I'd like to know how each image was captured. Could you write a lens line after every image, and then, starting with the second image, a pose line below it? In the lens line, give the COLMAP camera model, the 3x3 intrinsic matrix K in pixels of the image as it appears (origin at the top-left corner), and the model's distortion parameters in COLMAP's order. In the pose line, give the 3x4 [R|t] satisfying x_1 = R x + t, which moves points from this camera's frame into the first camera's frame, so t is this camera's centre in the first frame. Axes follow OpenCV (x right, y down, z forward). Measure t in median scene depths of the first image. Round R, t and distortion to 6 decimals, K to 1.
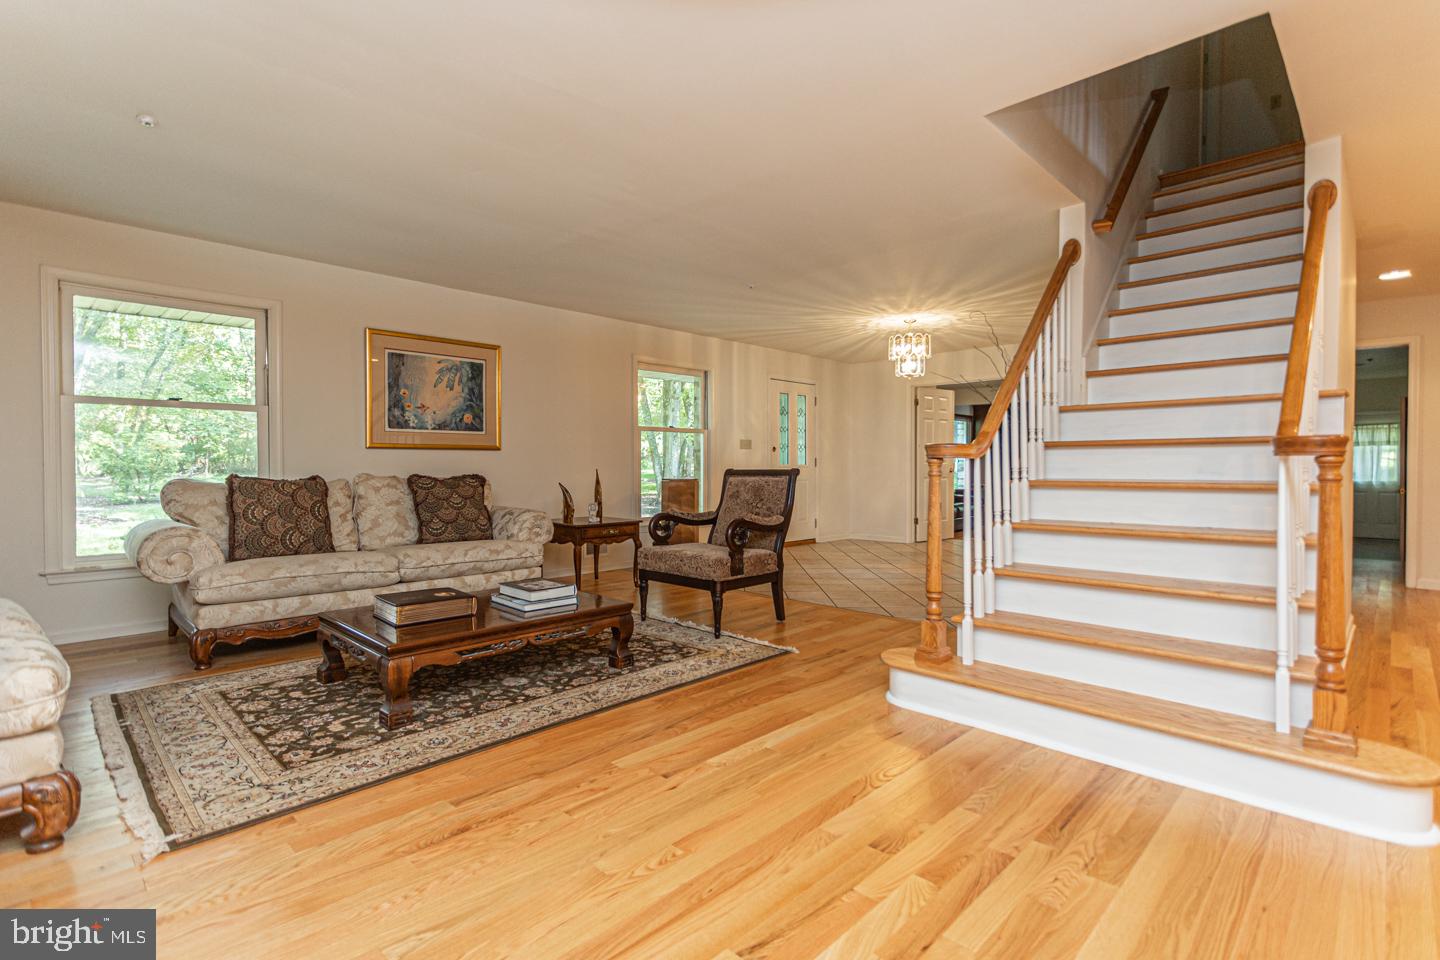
lens RADIAL K [[698.2, 0, 709.8], [0, 698.2, 471.5], [0, 0, 1]] dist [-0.000153, 0.001570]
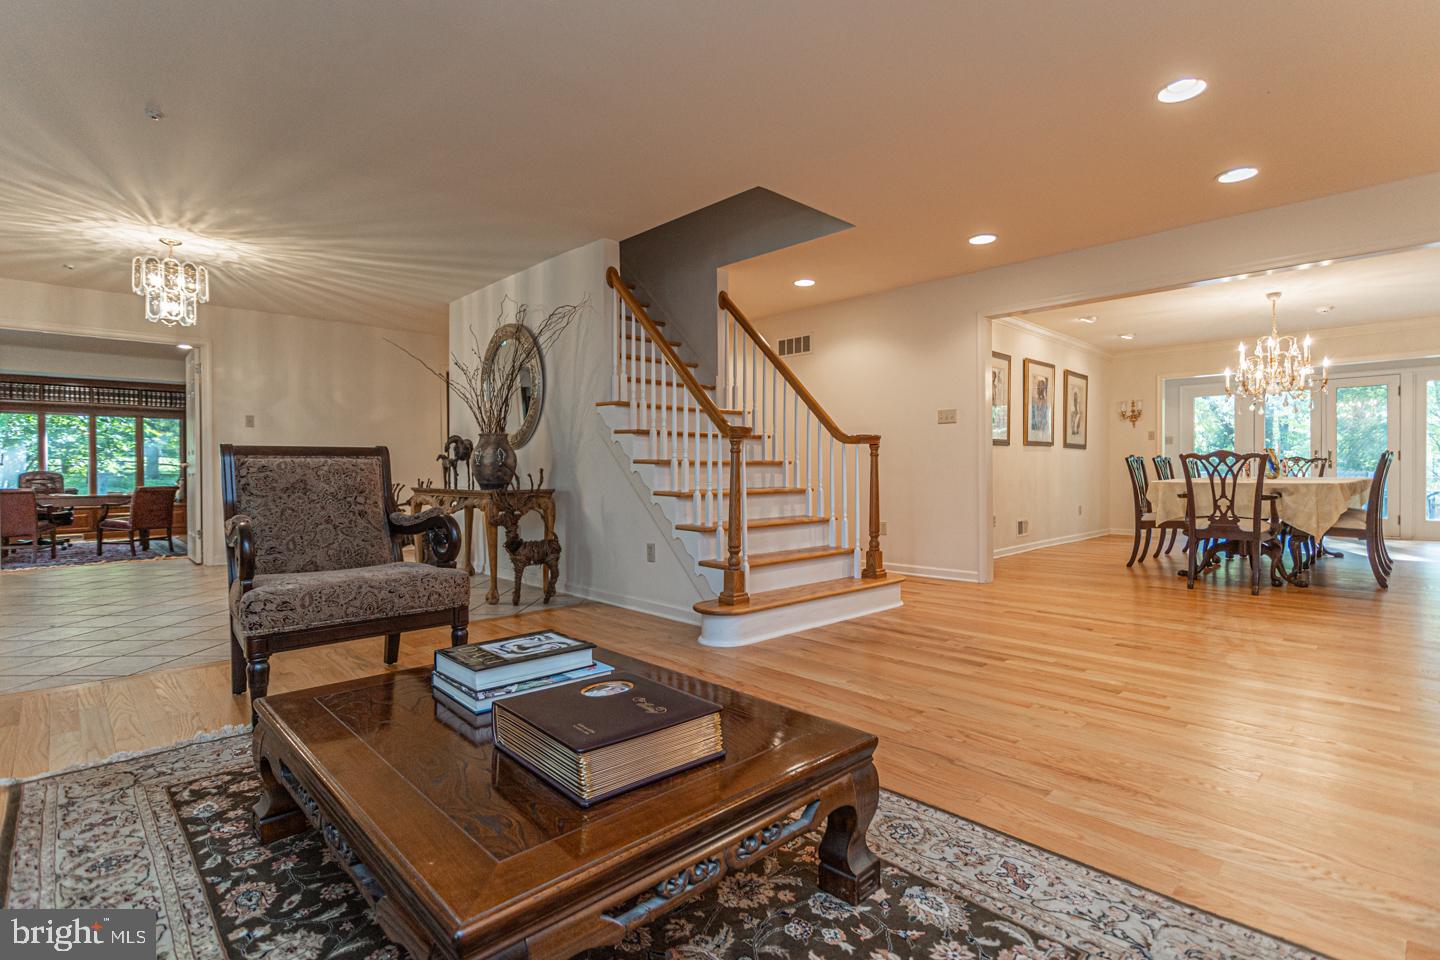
lens RADIAL K [[698.2, 0, 750.4], [0, 698.2, 472.4], [0, 0, 1]] dist [-0.000153, 0.001570]
pose [[-0.005941, -0.001380, 0.999981, -0.702397], [0.019166, 0.999815, 0.001493, 0.032880], [-0.999799, 0.019174, -0.005914, 0.770265]]
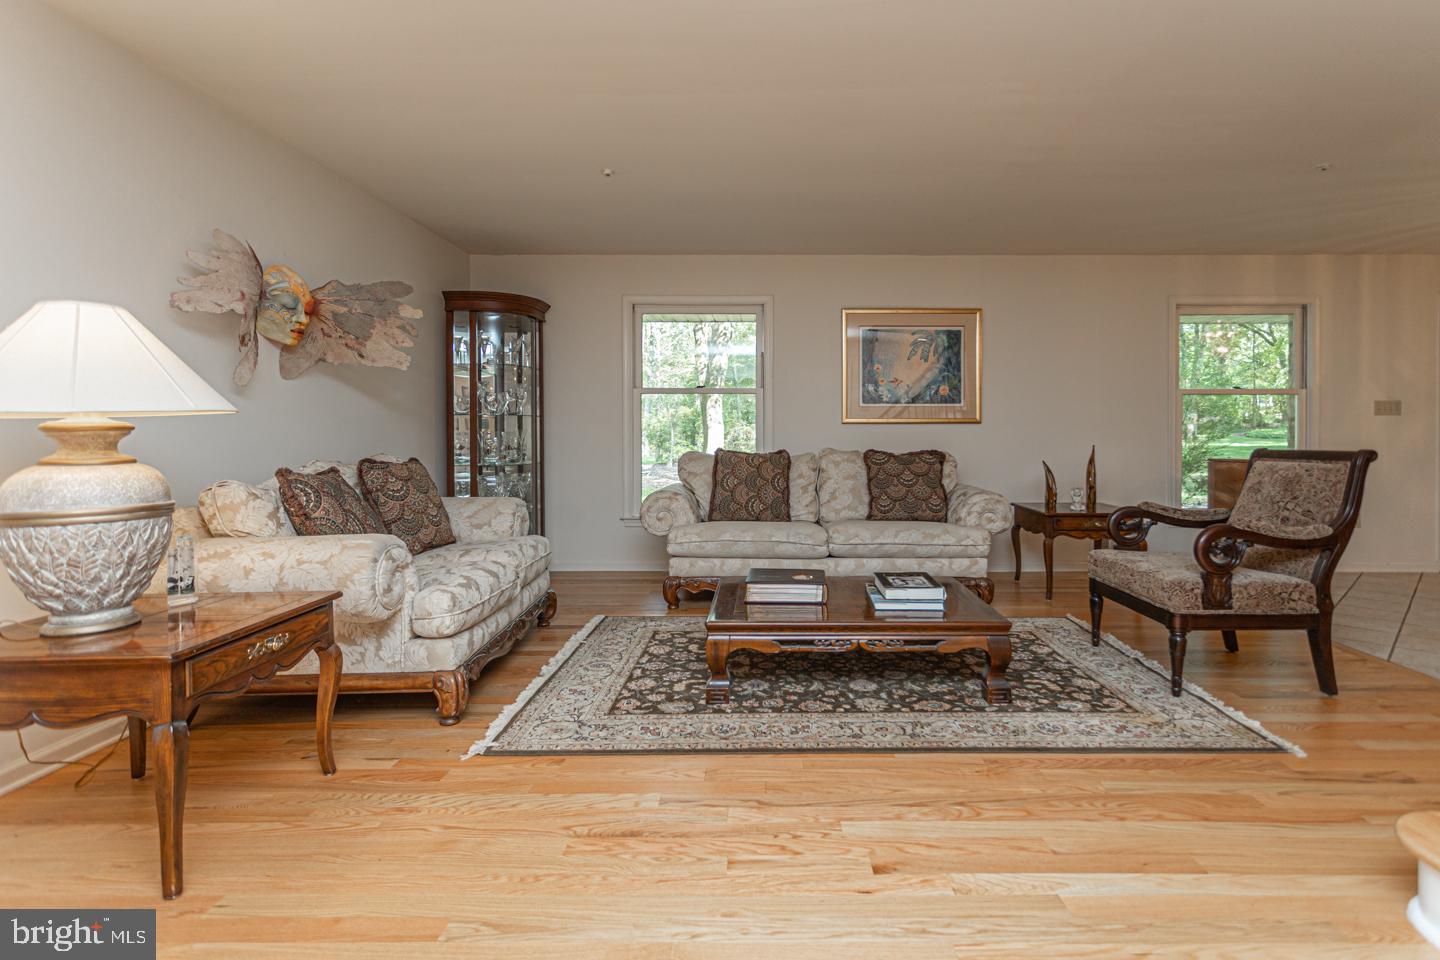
lens RADIAL K [[698.2, 0, 759.6], [0, 698.2, 440.7], [0, 0, 1]] dist [-0.000153, 0.001570]
pose [[0.696452, 0.005984, -0.717579, 0.230523], [-0.006100, 0.999978, 0.002419, -0.012633], [0.717578, 0.002692, 0.696473, 0.239469]]
